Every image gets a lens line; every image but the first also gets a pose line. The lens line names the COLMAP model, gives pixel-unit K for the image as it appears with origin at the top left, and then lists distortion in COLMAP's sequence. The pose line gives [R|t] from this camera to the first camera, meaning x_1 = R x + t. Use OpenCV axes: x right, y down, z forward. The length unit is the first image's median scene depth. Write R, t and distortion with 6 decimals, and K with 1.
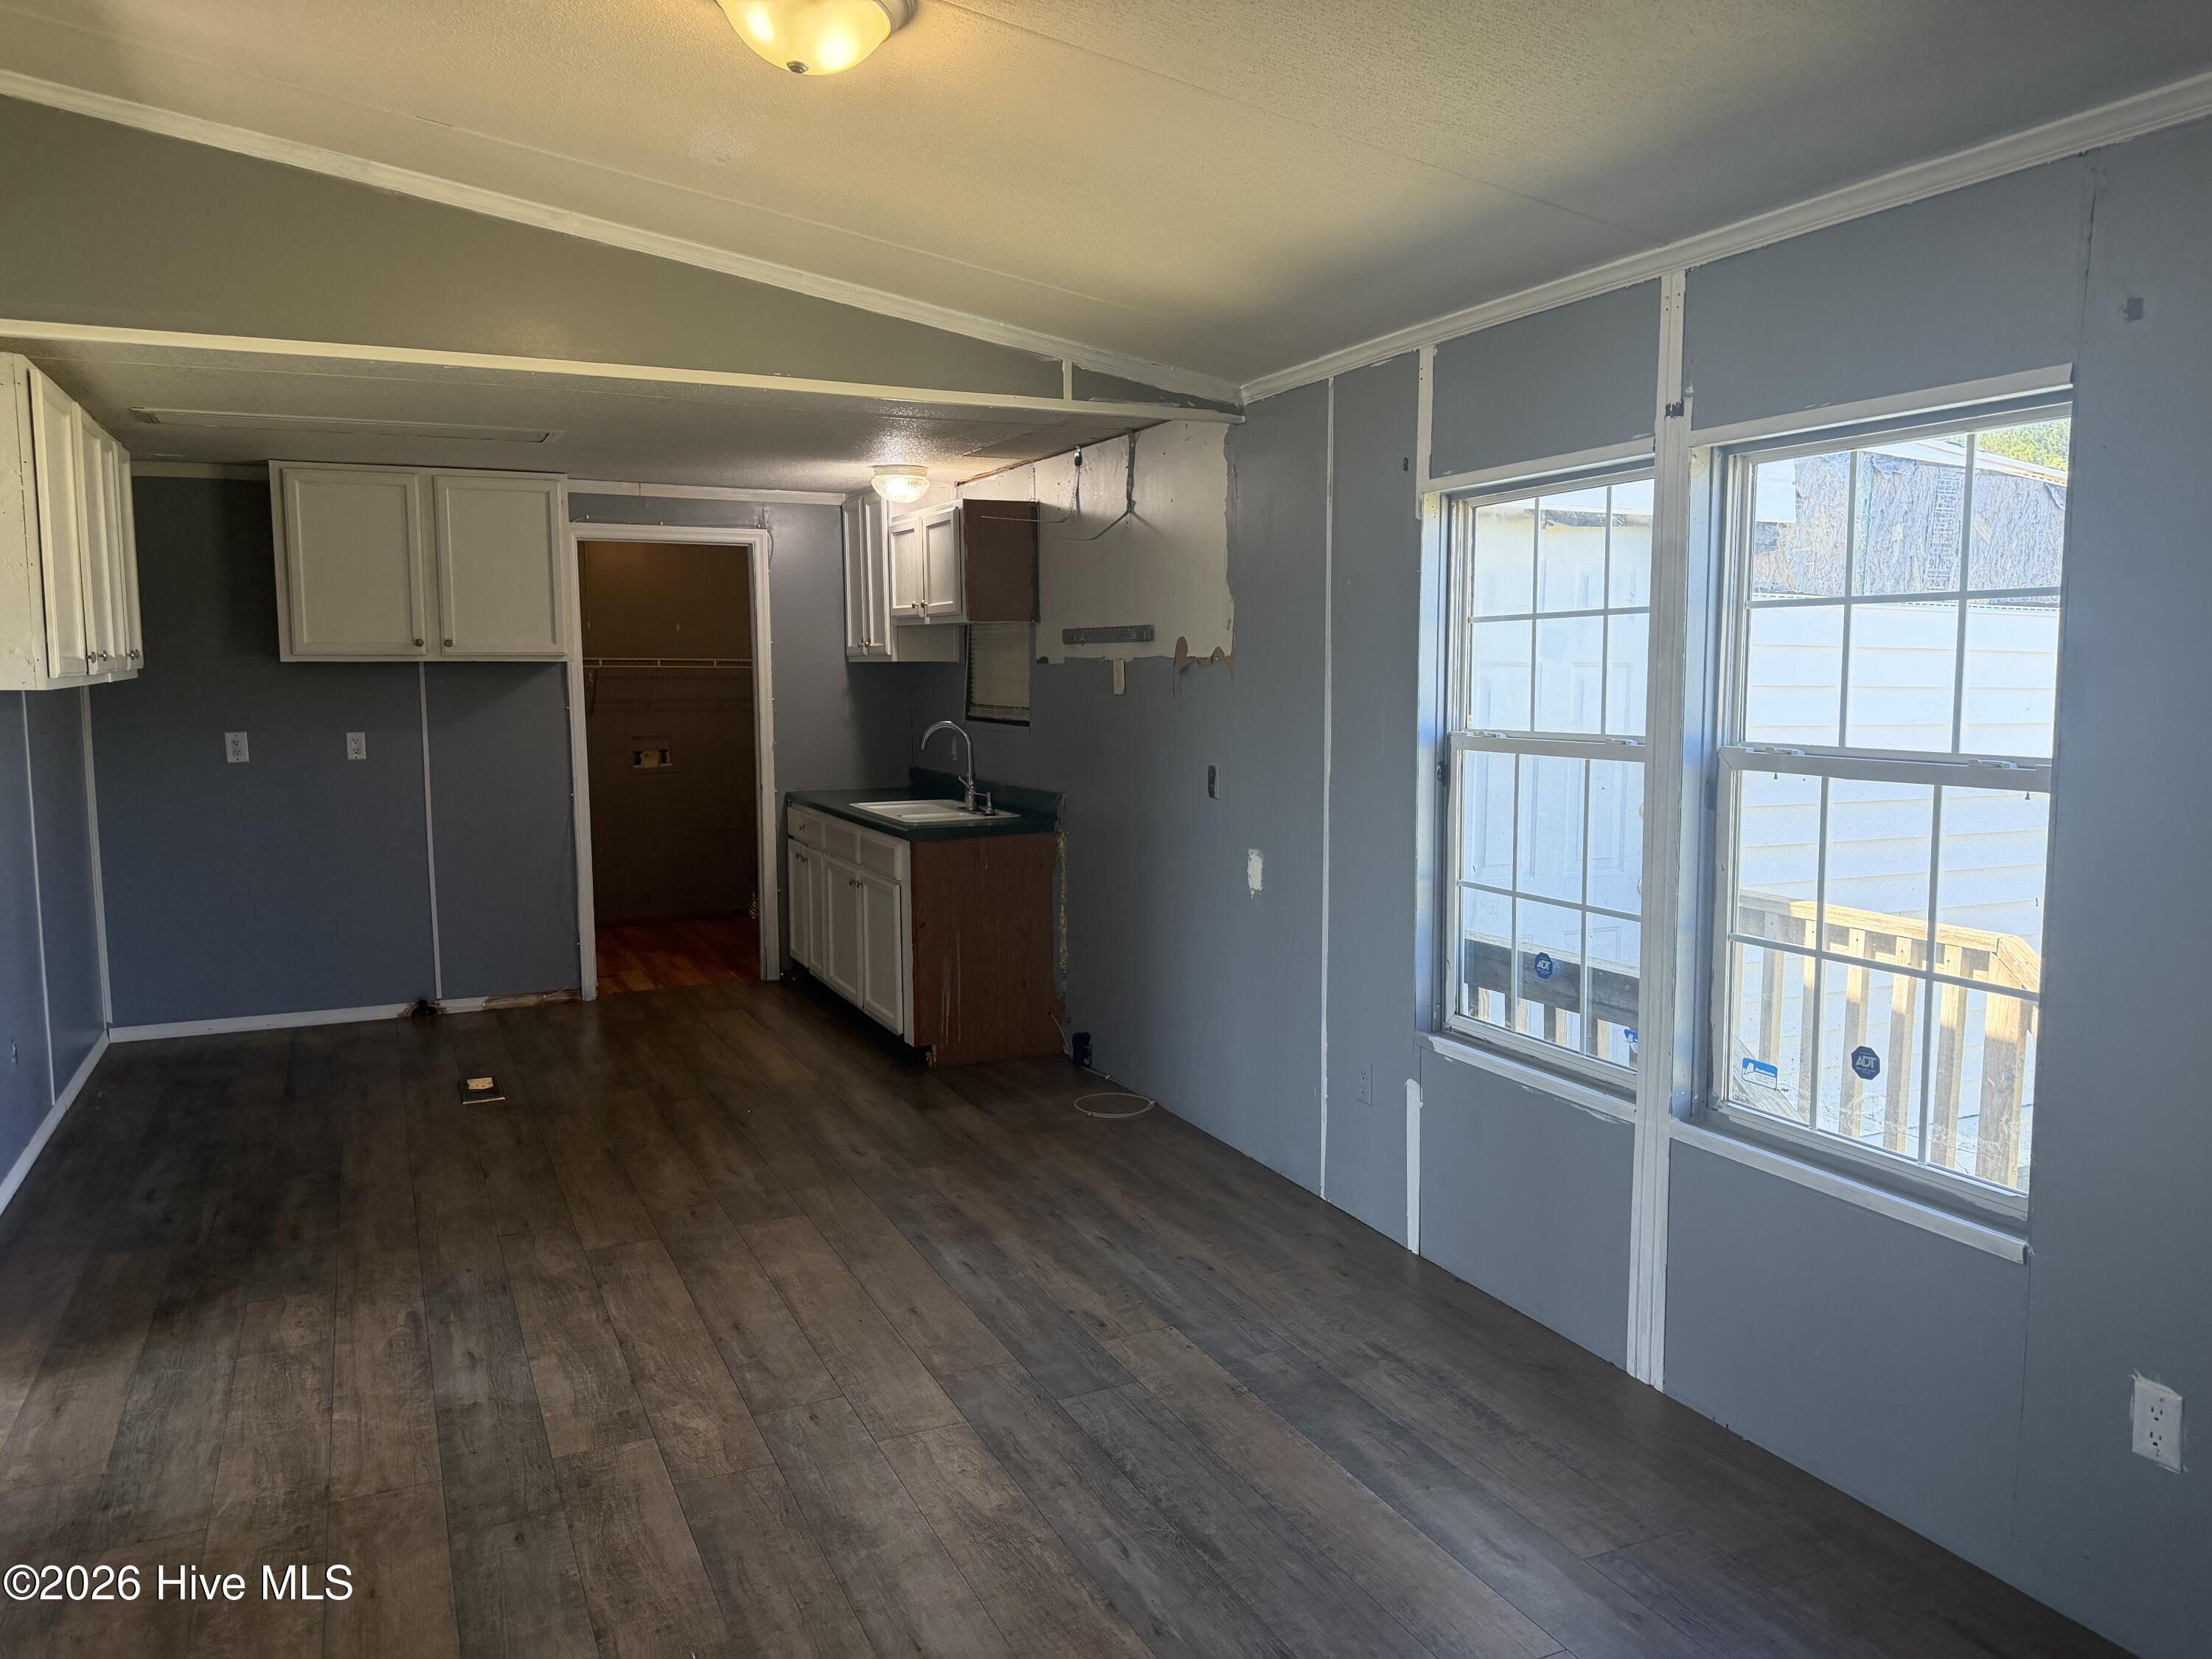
lens RADIAL K [[1552.2, 0, 1101.7], [0, 1552.2, 829.0], [0, 0, 1]] dist [0.007468, 0.000969]
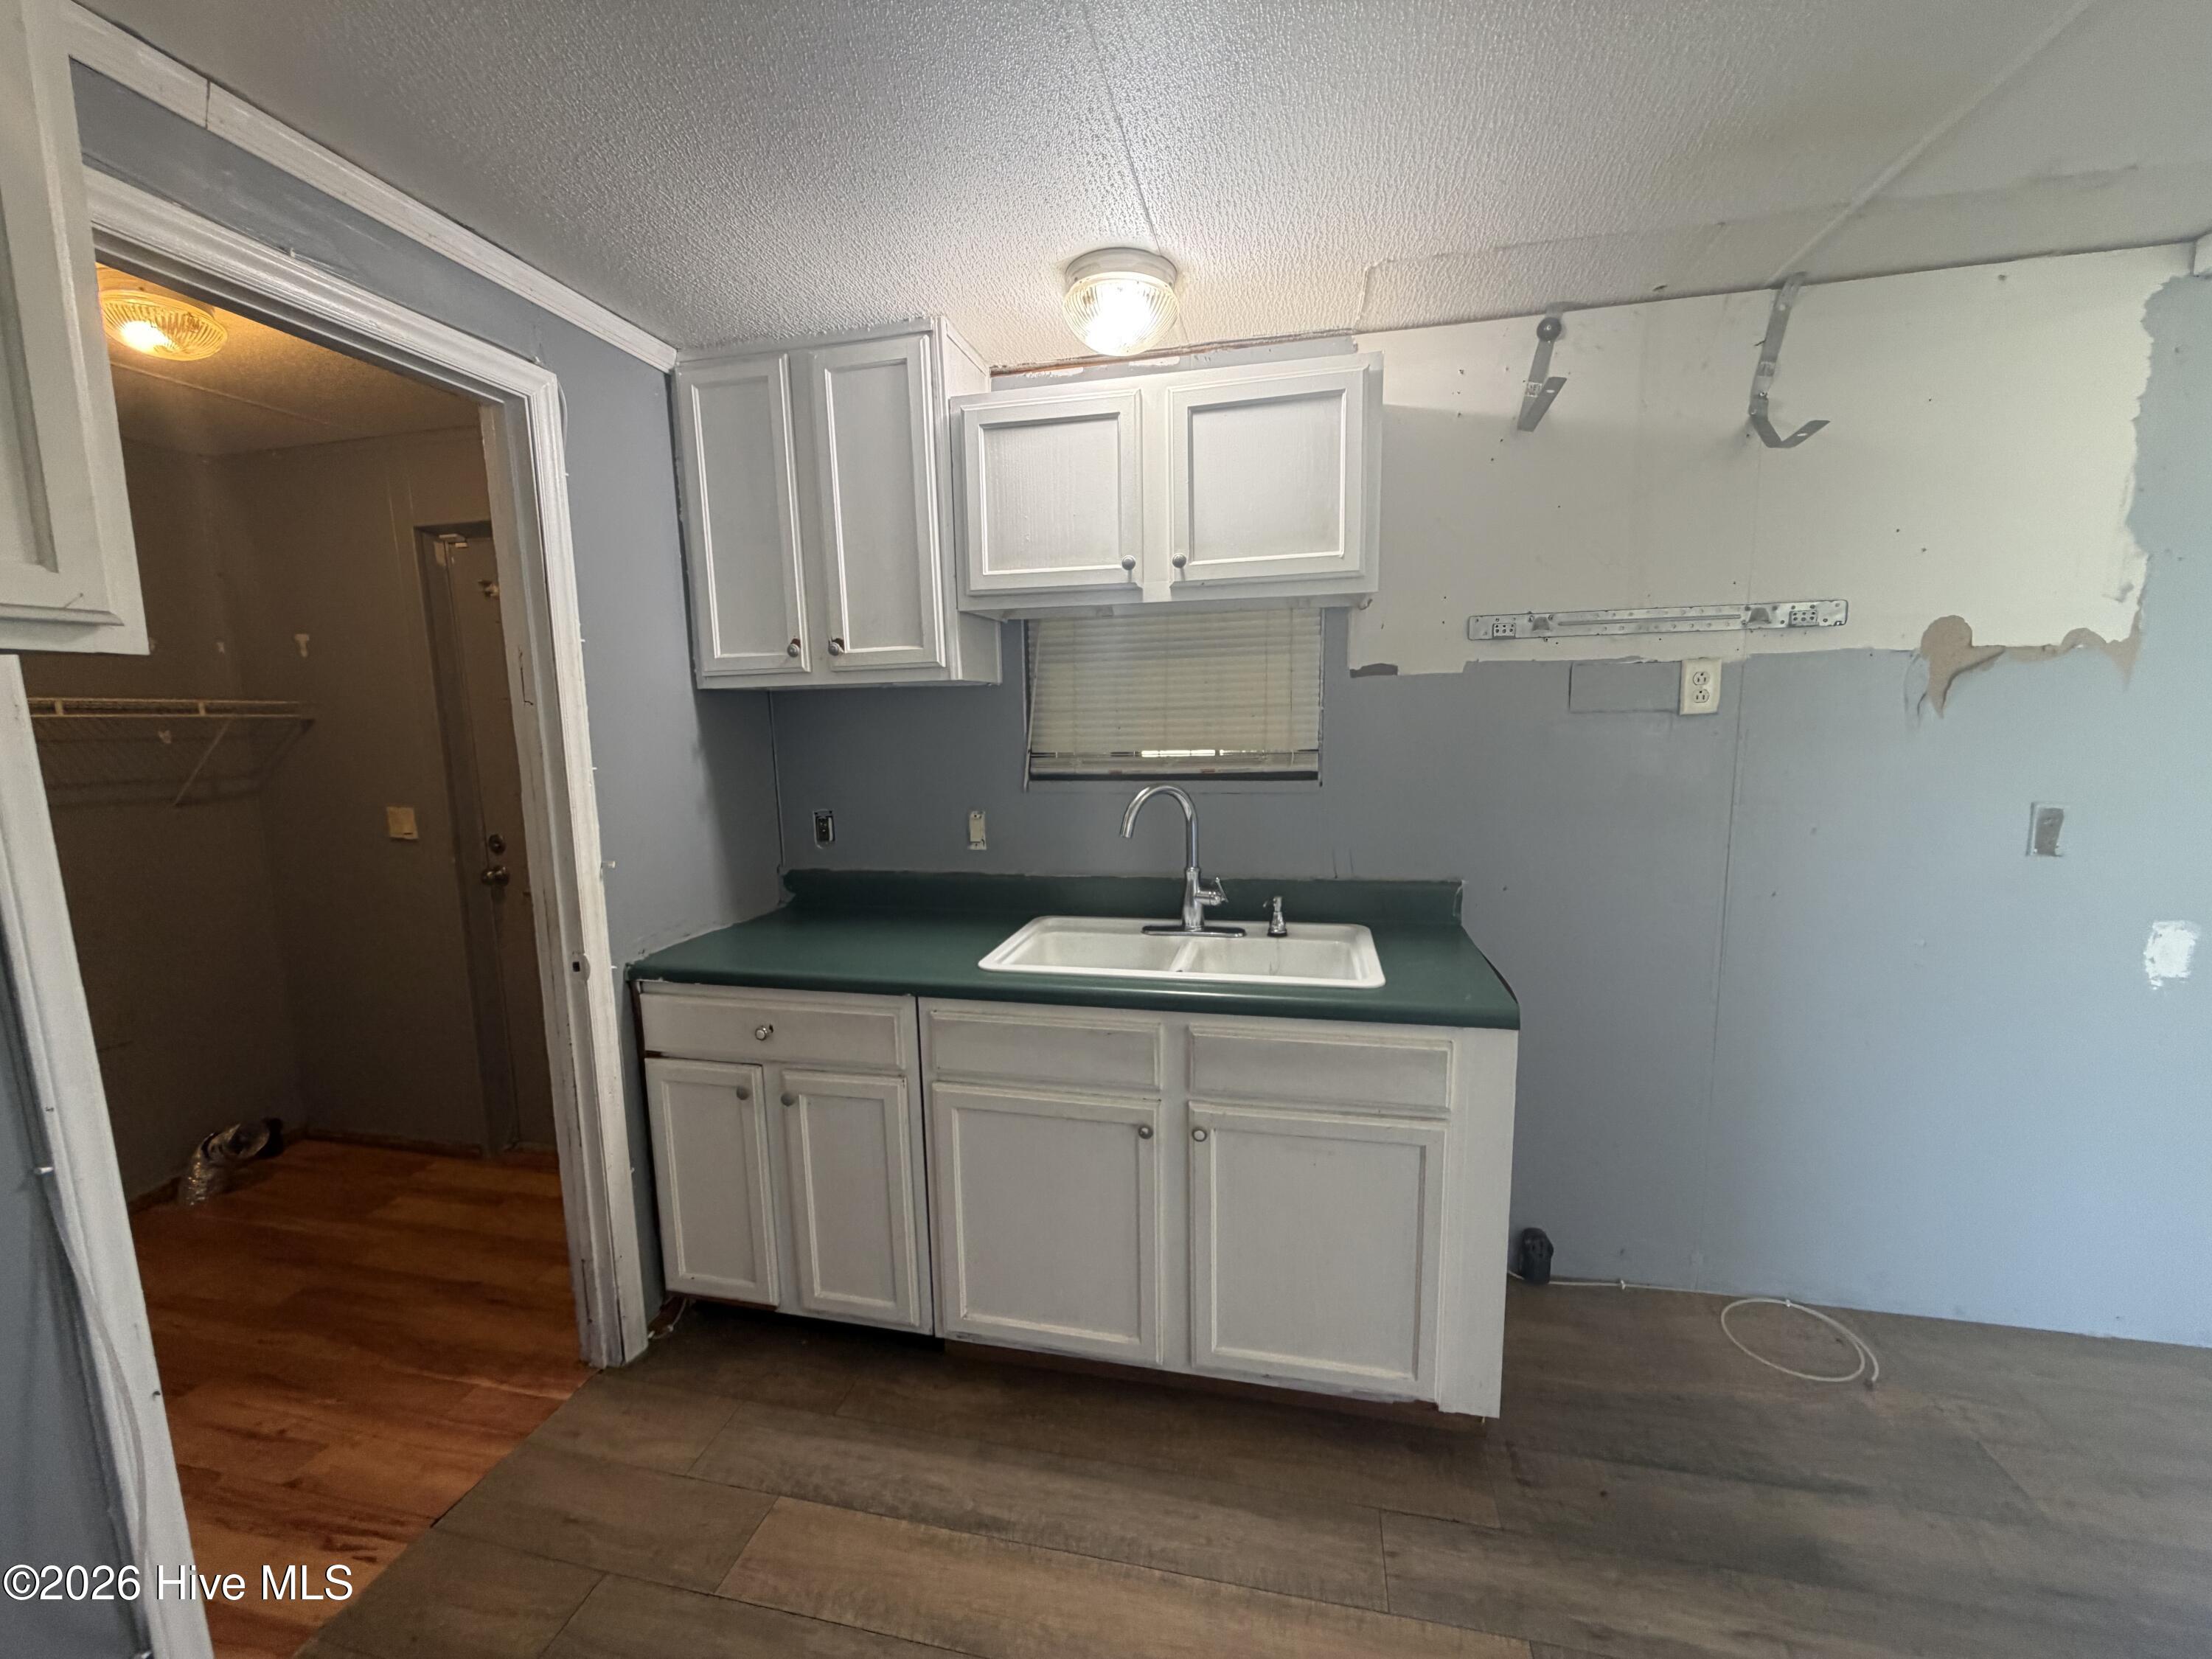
lens RADIAL K [[885.3, 0, 1101.0], [0, 885.3, 831.7], [0, 0, 1]] dist [0.002227, -0.001634]
pose [[0.617016, -0.121960, 0.777443, -0.436602], [0.107260, 0.991732, 0.070450, -0.092485], [-0.779607, 0.039920, 0.624996, 0.982271]]
